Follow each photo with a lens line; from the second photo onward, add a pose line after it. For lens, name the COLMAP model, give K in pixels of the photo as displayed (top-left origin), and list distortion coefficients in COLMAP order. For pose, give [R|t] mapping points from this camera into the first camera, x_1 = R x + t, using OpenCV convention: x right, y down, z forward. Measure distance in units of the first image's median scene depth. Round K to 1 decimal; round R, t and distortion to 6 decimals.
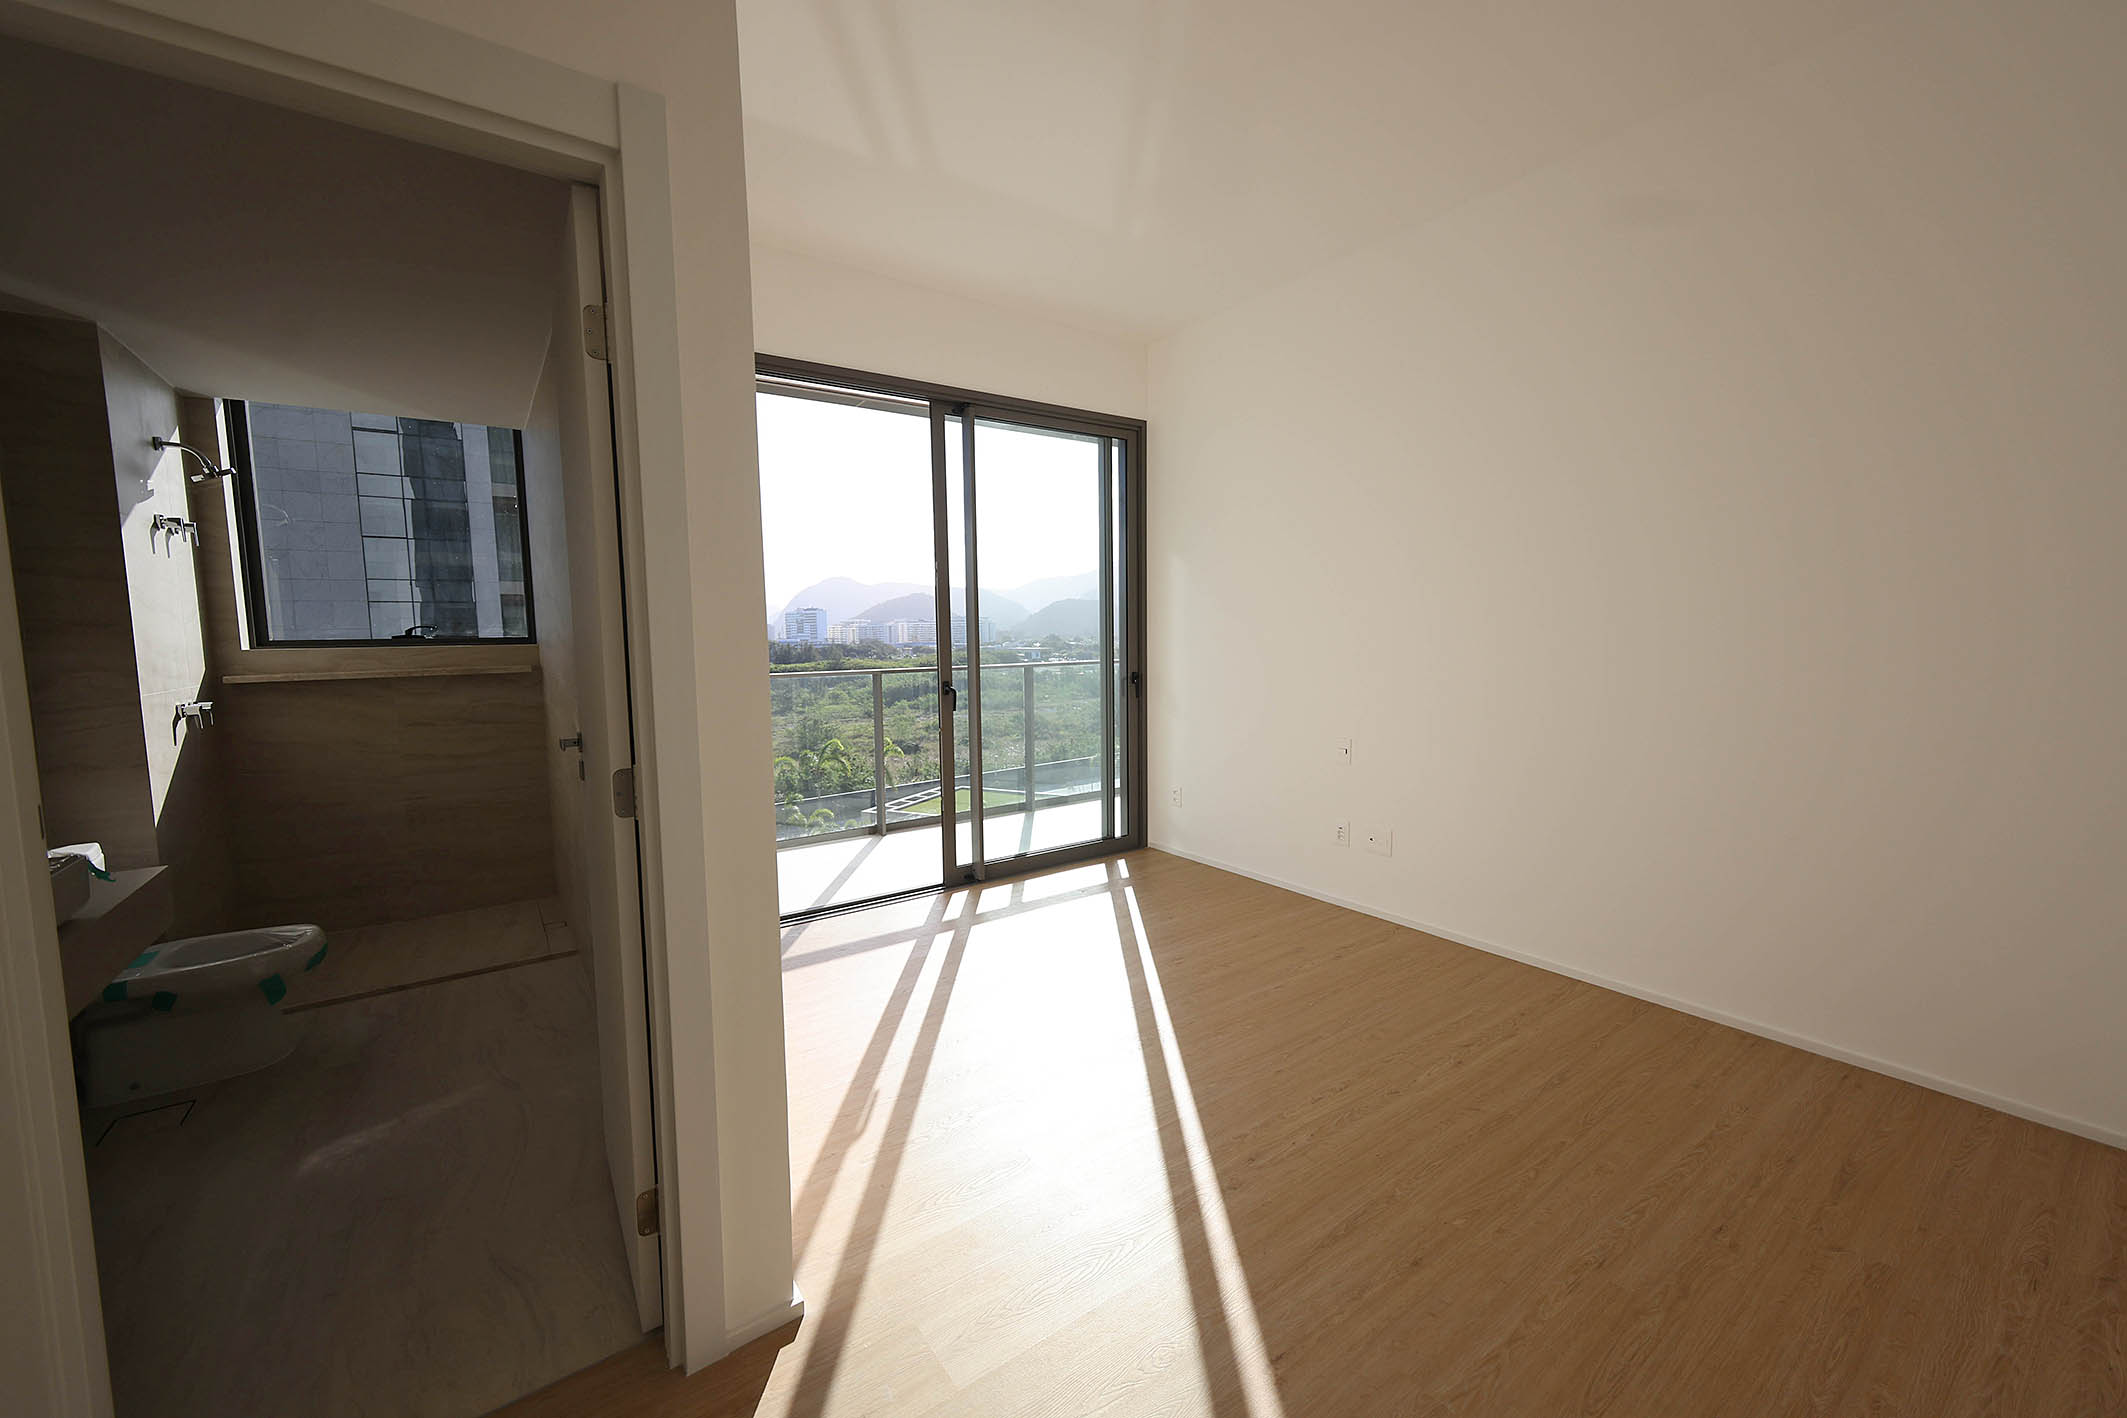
lens RADIAL K [[844.8, 0, 1083.5], [0, 844.8, 706.6], [0, 0, 1]] dist [0.003832, -0.000101]
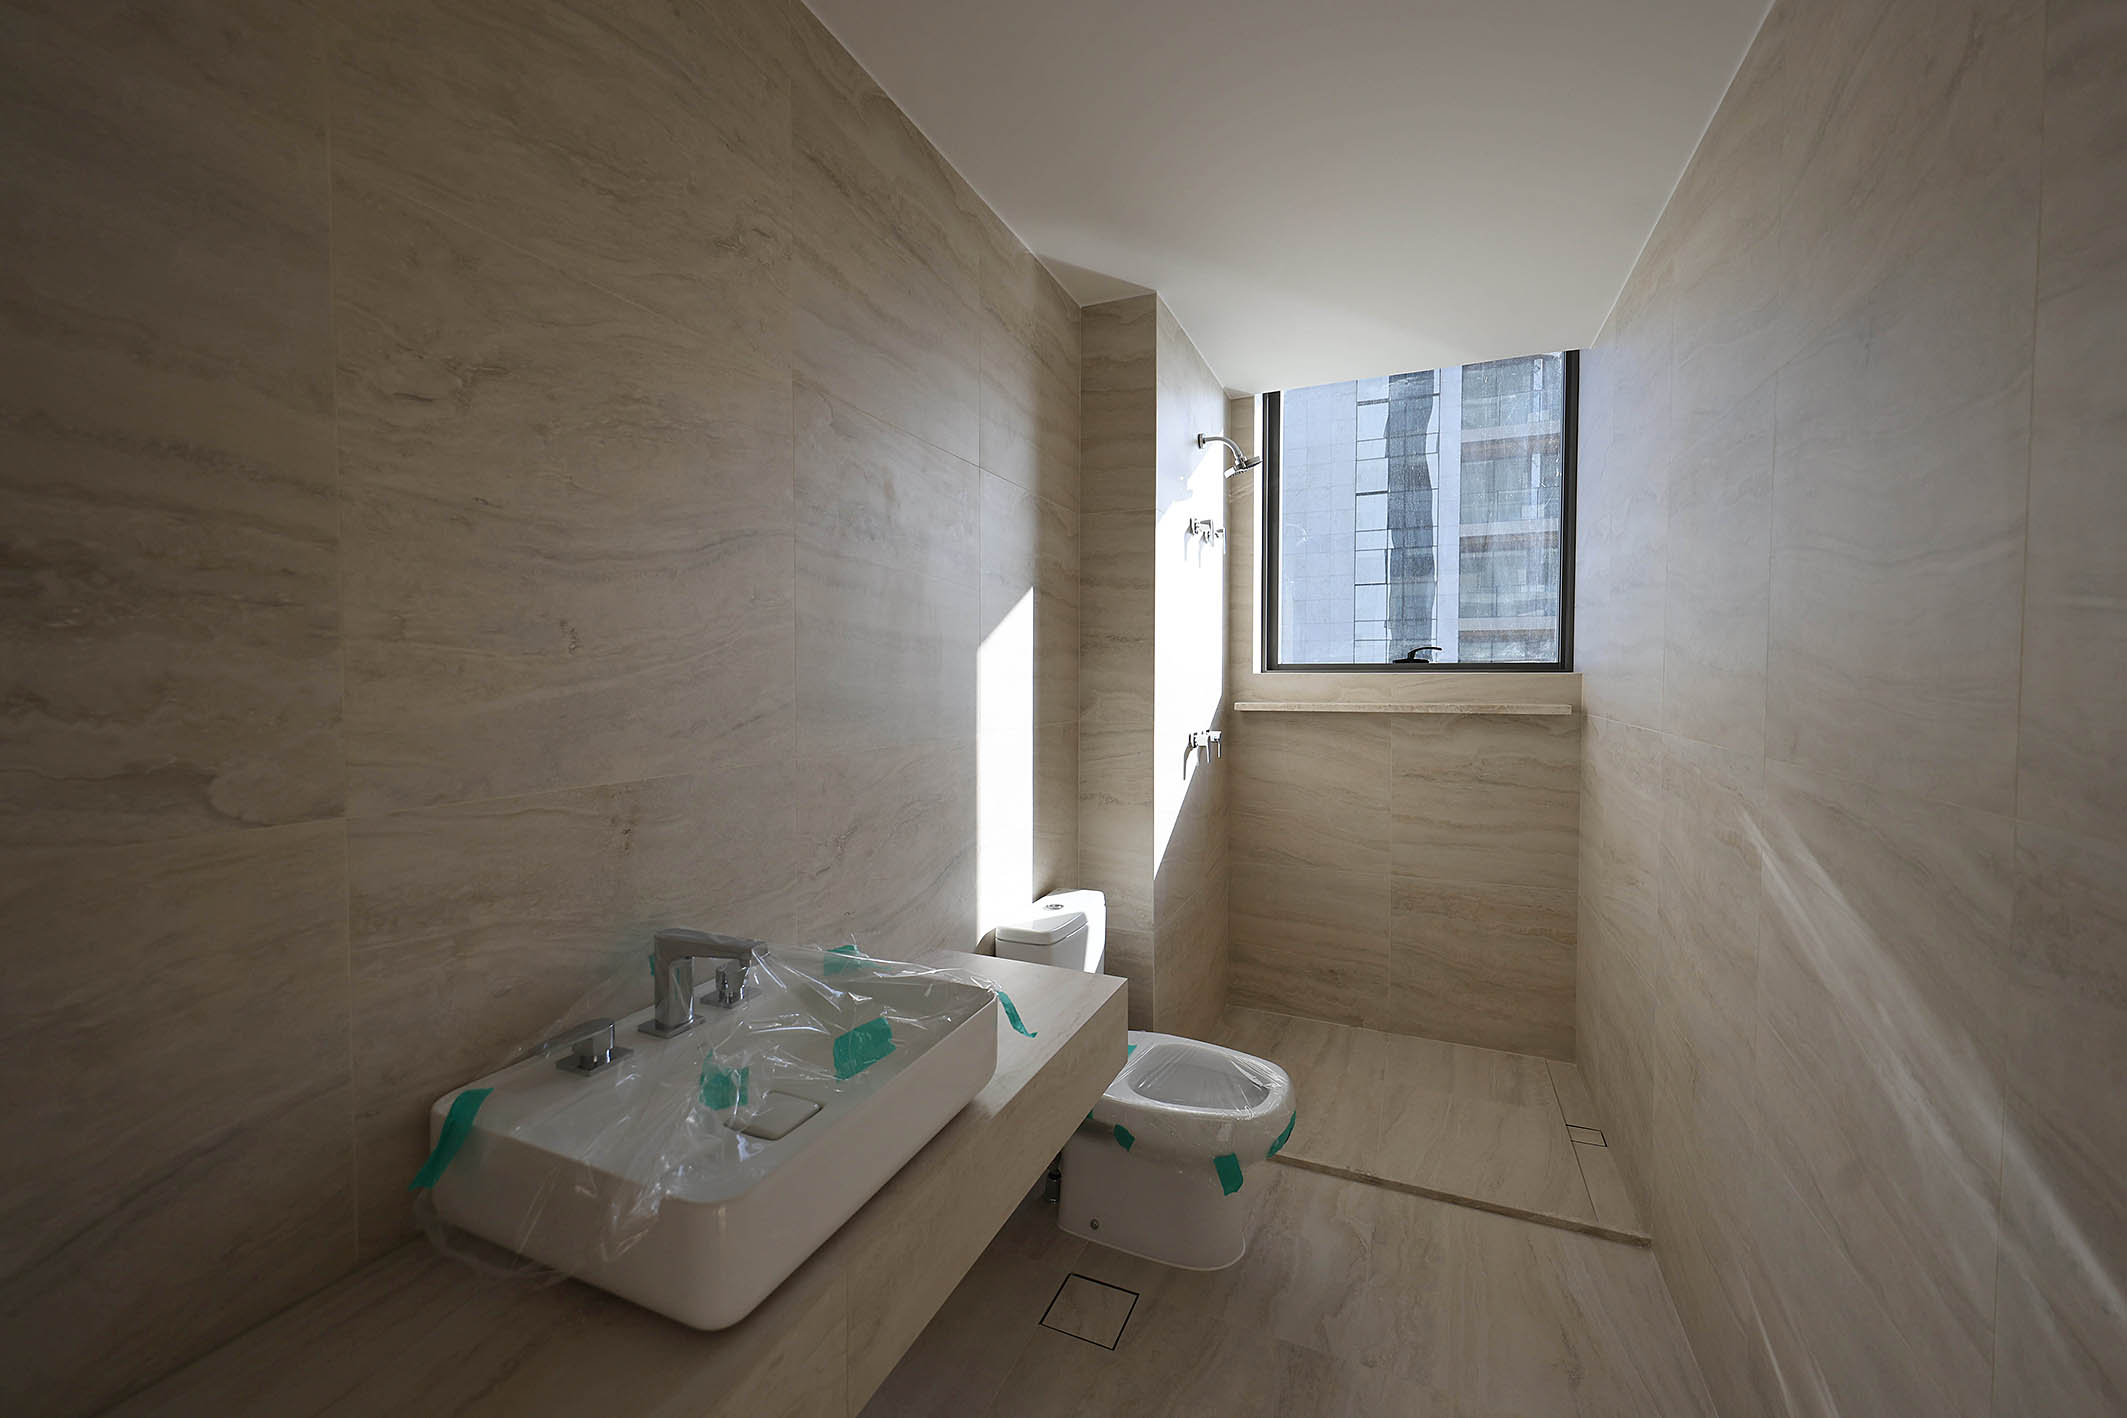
lens RADIAL K [[844.8, 0, 1060.8], [0, 844.8, 699.5], [0, 0, 1]] dist [0.003832, -0.000101]
pose [[0.516028, 0.042237, -0.855530, -0.347170], [-0.084995, 0.996379, -0.002075, -0.020828], [0.852344, 0.073787, 0.517749, 0.380841]]
